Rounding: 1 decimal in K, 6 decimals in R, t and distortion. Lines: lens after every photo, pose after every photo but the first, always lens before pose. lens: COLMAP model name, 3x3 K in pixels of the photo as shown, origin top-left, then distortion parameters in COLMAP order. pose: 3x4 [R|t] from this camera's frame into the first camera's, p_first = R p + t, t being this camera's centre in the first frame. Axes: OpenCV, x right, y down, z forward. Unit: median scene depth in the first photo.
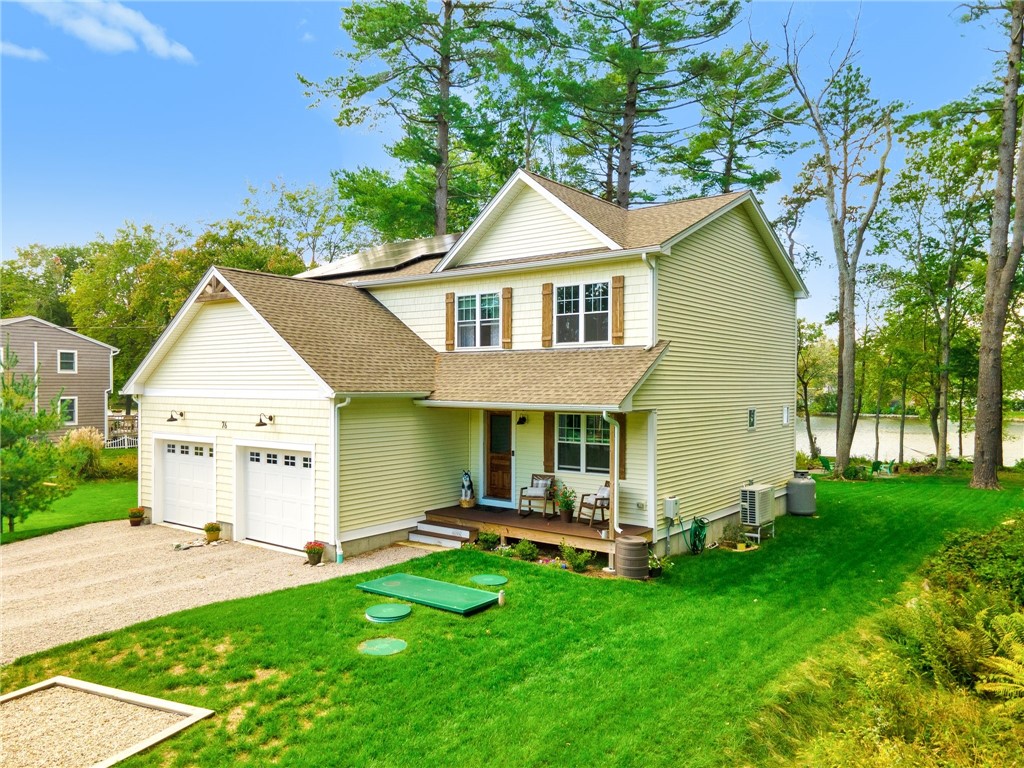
lens RADIAL K [[743.4, 0, 509.7], [0, 743.4, 387.8], [0, 0, 1]] dist [0.006627, 0.081029]
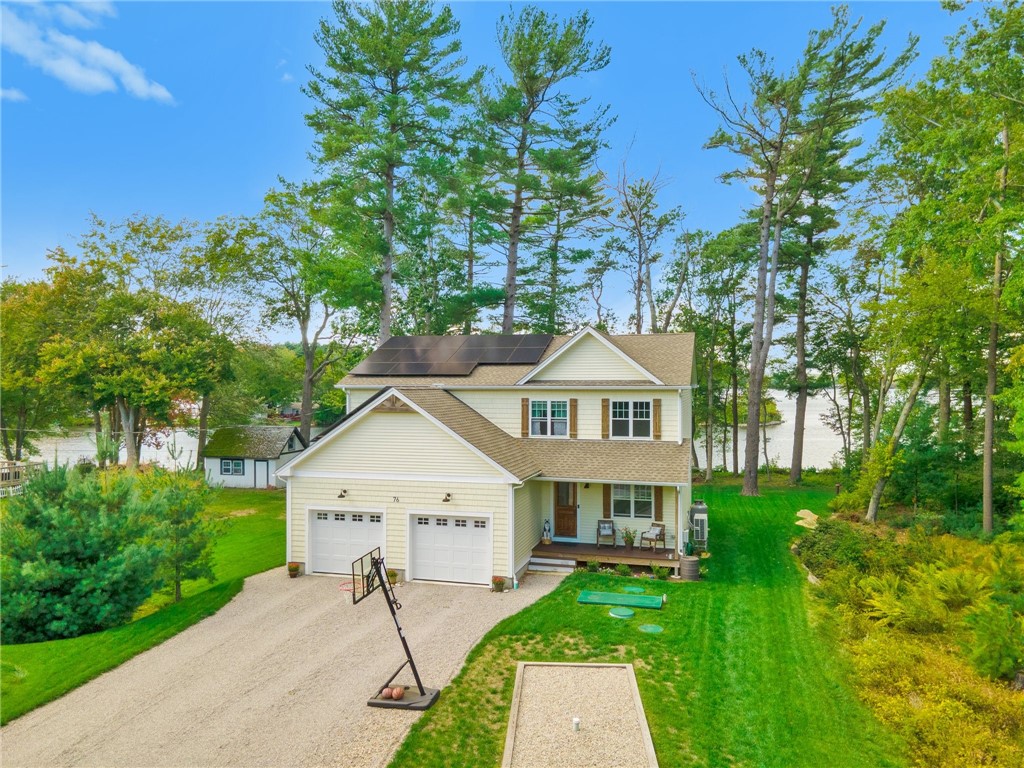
lens RADIAL K [[743.4, 0, 509.7], [0, 743.4, 387.8], [0, 0, 1]] dist [0.006627, 0.081029]
pose [[0.928054, -0.004134, 0.372422, -0.767590], [0.004016, 0.999991, 0.001093, -0.175372], [-0.372424, 0.000482, 0.928063, -0.410258]]
